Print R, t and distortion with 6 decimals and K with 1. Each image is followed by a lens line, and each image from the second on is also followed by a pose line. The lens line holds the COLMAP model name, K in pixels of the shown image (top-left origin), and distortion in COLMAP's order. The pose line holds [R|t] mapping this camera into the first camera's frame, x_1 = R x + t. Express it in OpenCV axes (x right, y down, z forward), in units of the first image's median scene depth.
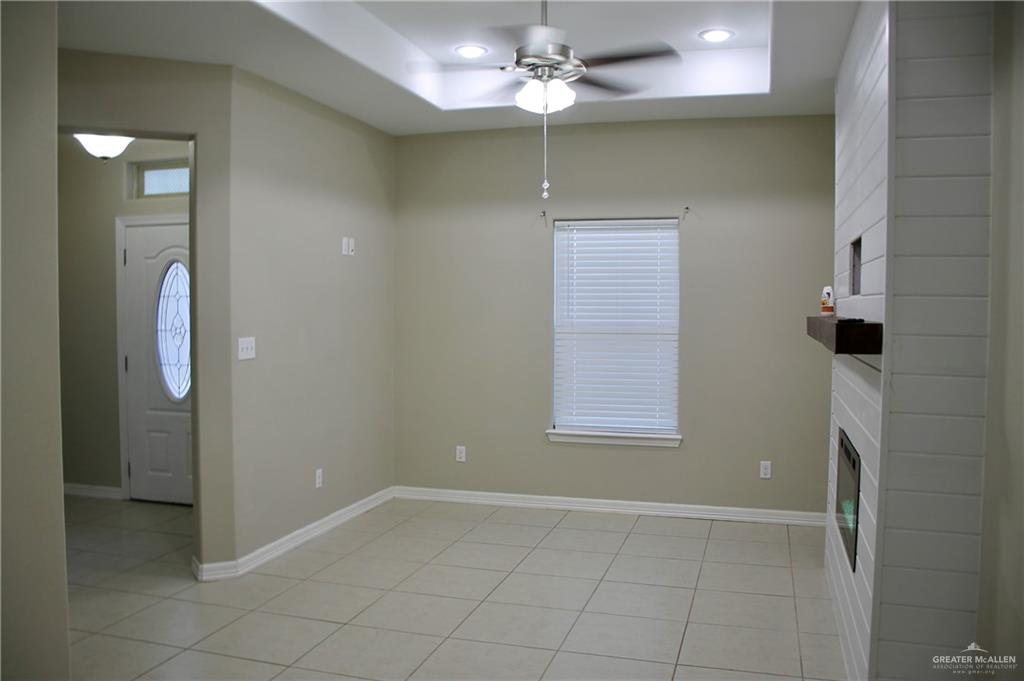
lens RADIAL K [[868.5, 0, 502.4], [0, 868.5, 331.8], [0, 0, 1]] dist [-0.174292, 0.147963]
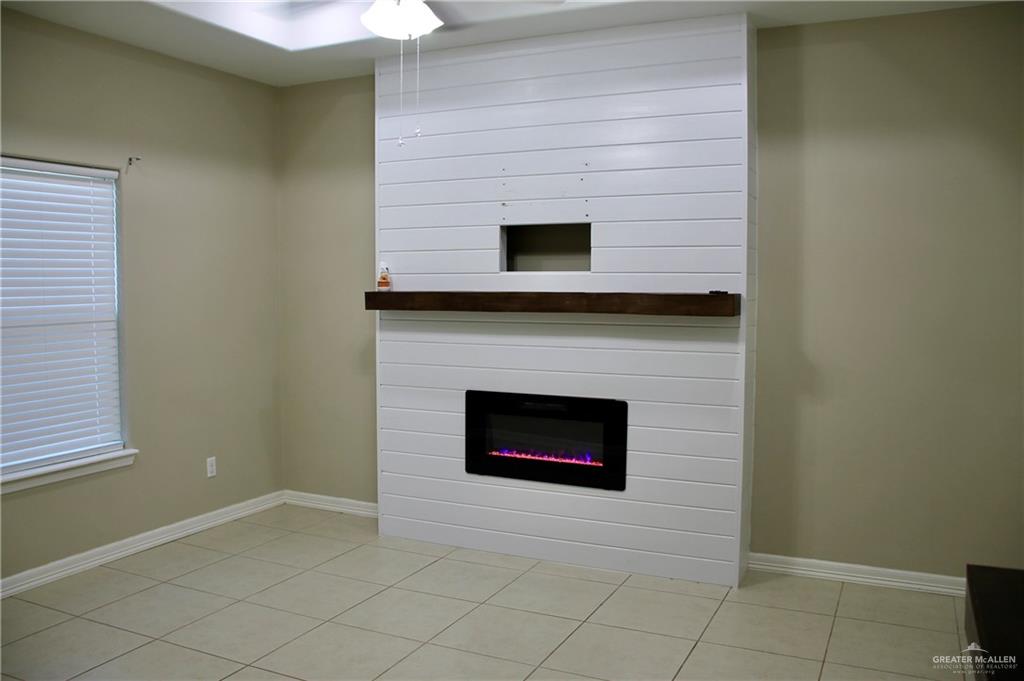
lens RADIAL K [[868.5, 0, 502.2], [0, 868.5, 338.3], [0, 0, 1]] dist [-0.174292, 0.147963]
pose [[0.153812, -0.074639, 0.985277, -0.528411], [0.033696, 0.996959, 0.070264, -0.025110], [-0.987525, 0.022392, 0.155859, 0.583478]]
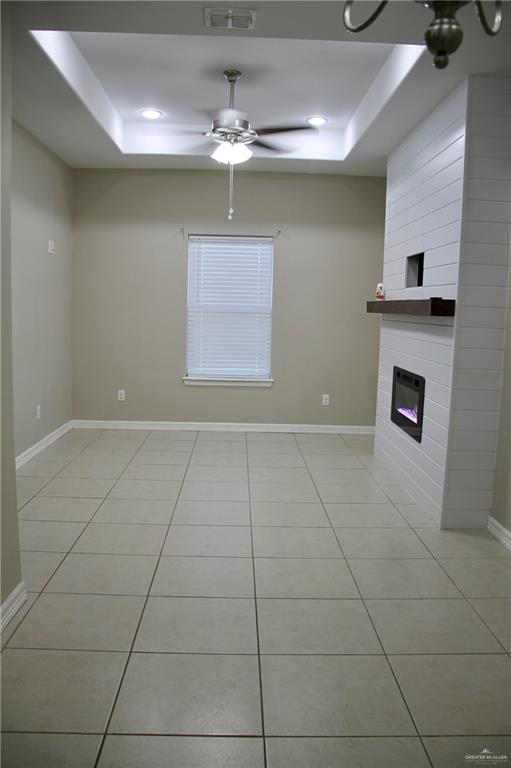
lens RADIAL K [[651.4, 0, 252.7], [0, 651.4, 385.7], [0, 0, 1]] dist [-0.174292, 0.147963]
pose [[0.949522, -0.018009, 0.313183, -0.205995], [-0.011420, 0.995705, 0.091879, 0.026903], [-0.313493, -0.090817, 0.945238, -0.100308]]
